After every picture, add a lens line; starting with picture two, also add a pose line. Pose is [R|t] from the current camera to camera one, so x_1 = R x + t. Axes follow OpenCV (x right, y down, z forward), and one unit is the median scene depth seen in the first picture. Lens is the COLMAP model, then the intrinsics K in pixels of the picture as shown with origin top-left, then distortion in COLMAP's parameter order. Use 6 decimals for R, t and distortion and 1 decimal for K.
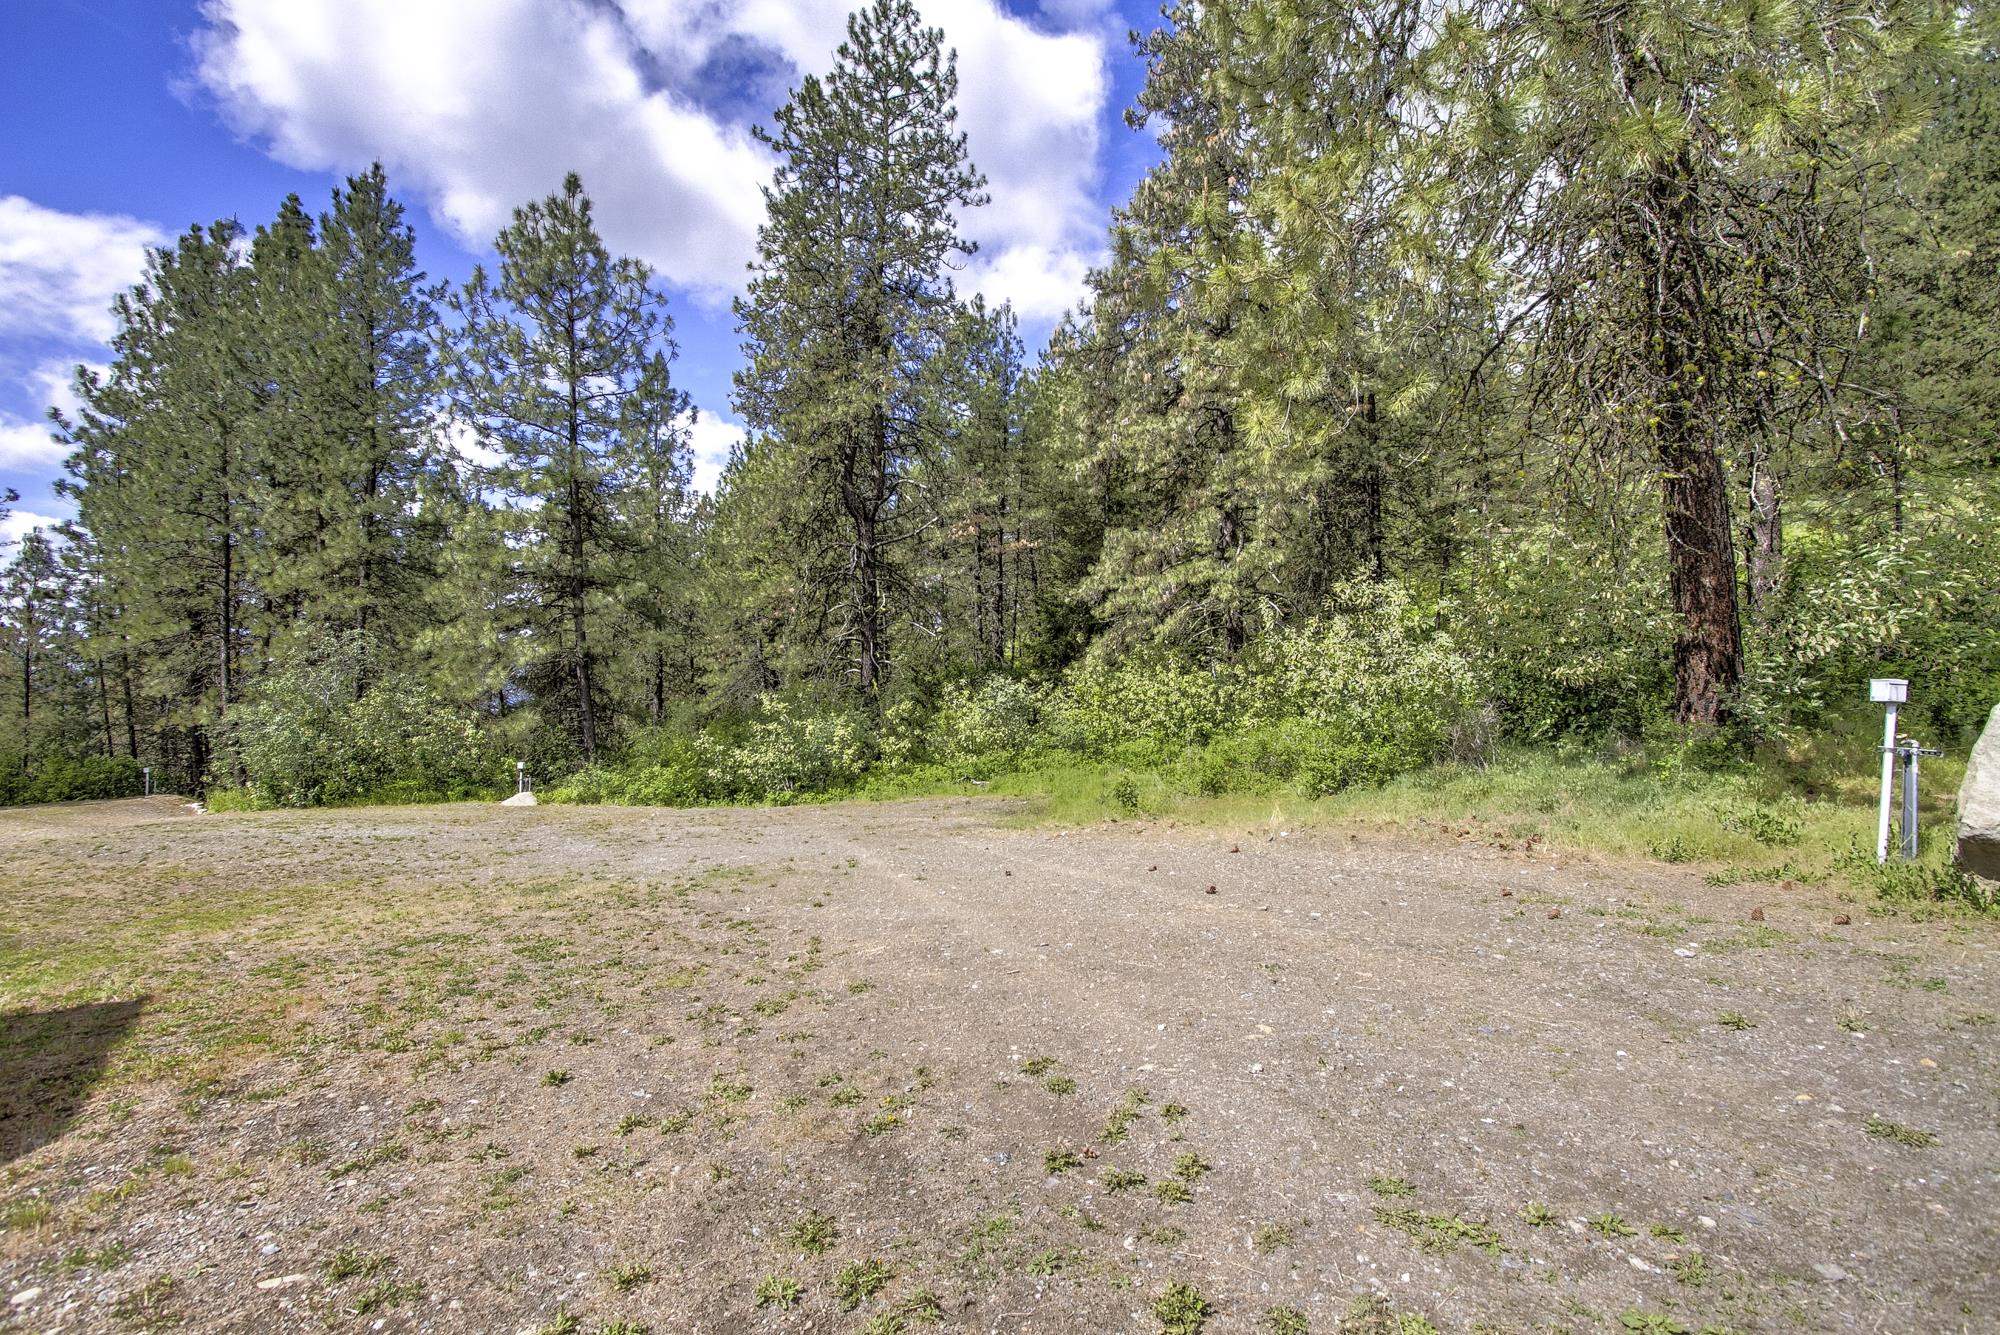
lens RADIAL K [[916.0, 0, 956.0], [0, 916.0, 674.4], [0, 0, 1]] dist [-0.012094, -0.000317]
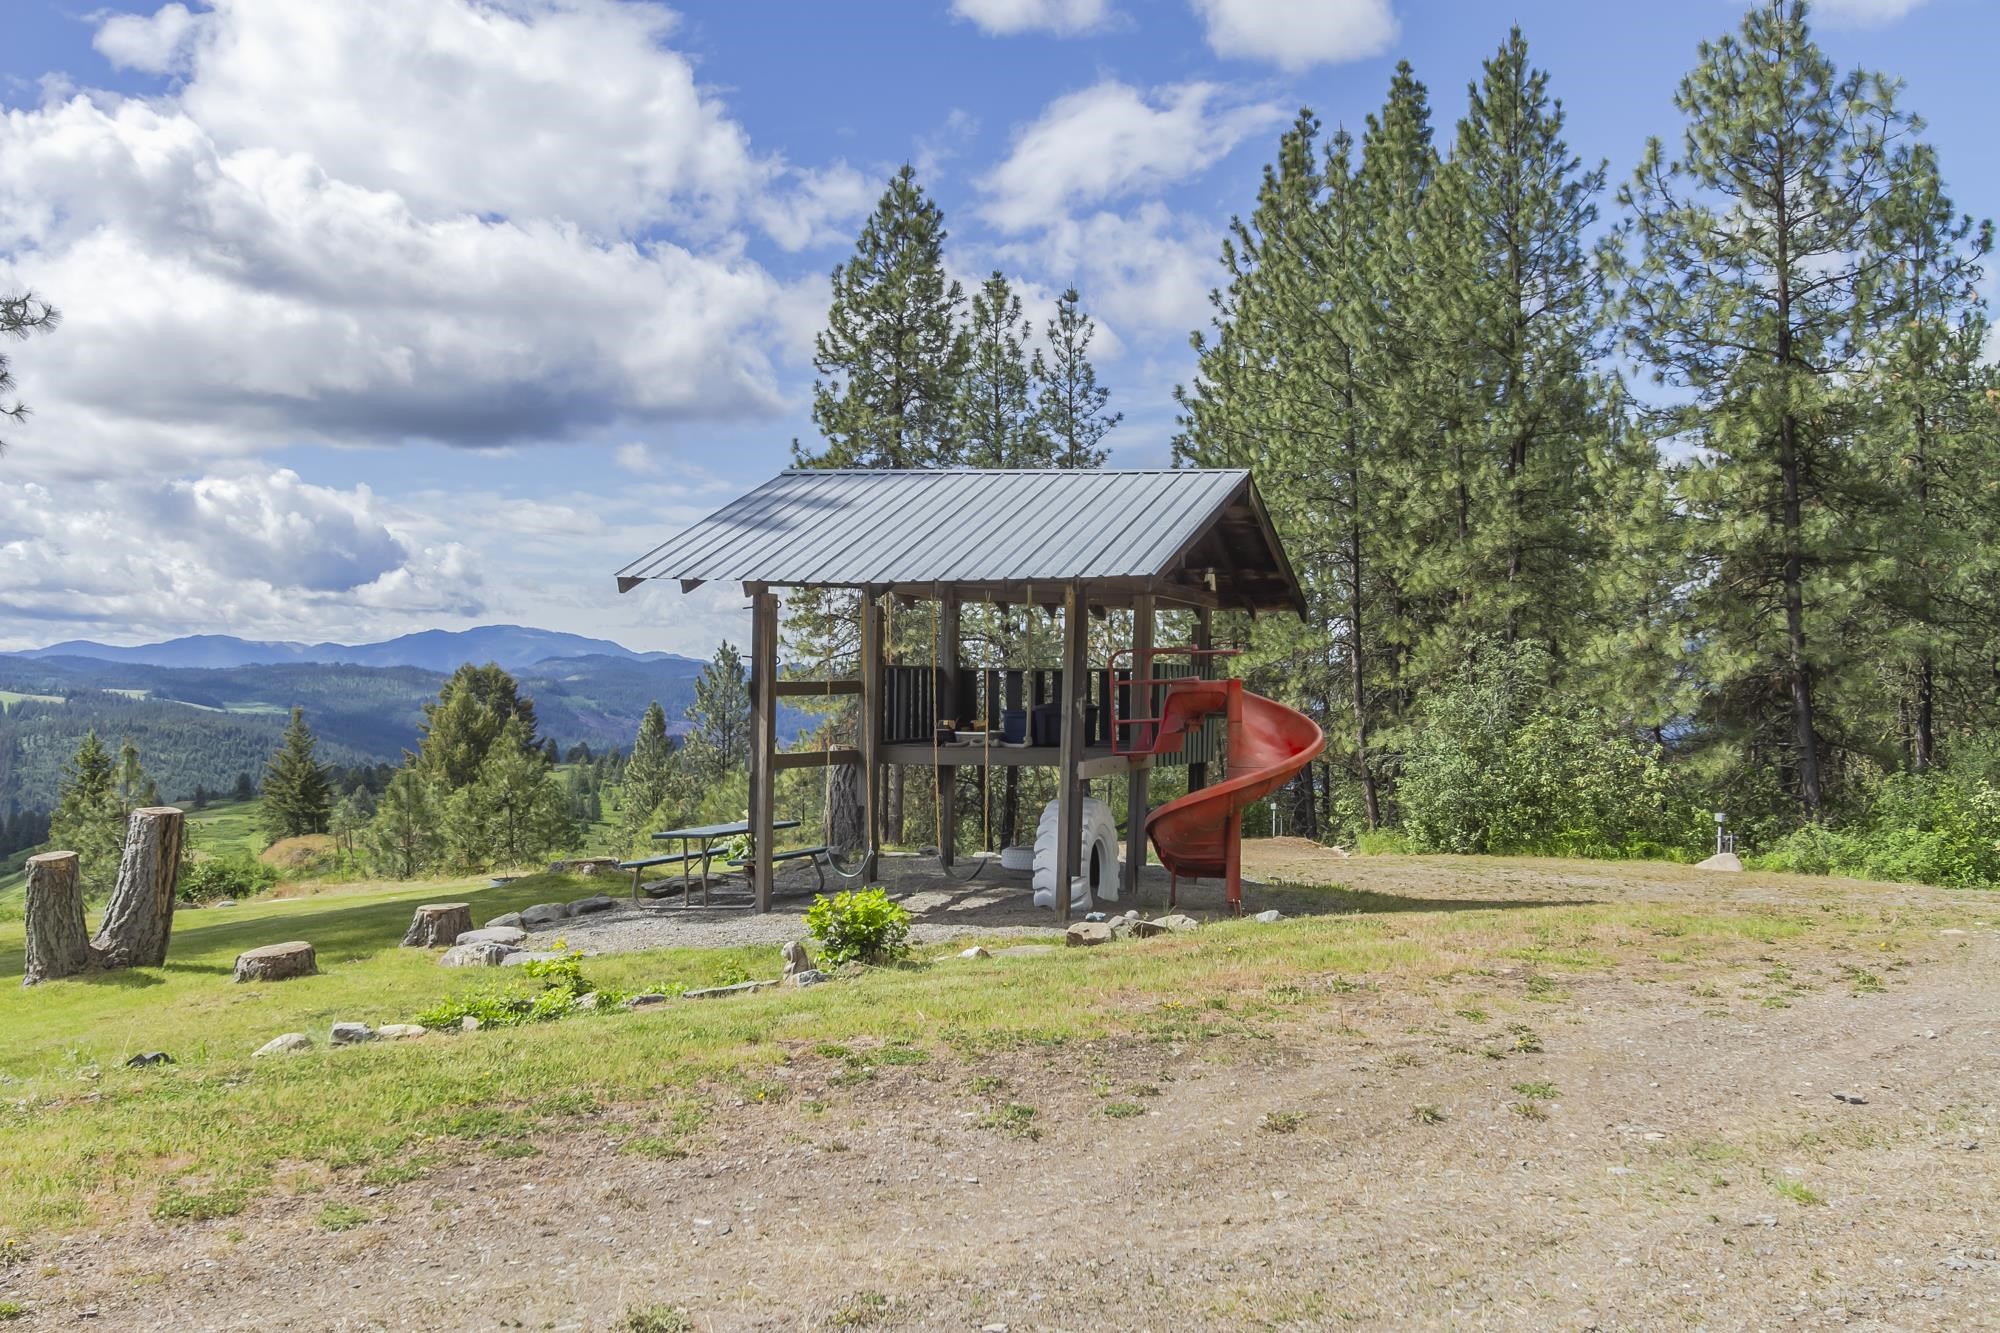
lens RADIAL K [[1927.8, 0, 990.1], [0, 1927.8, 666.2], [0, 0, 1]] dist [-0.003471, 0.000000]
pose [[0.715049, -0.007374, -0.699035, 0.178175], [0.001140, 0.999955, -0.009382, -0.008456], [0.699073, 0.005912, 0.715026, -0.487365]]
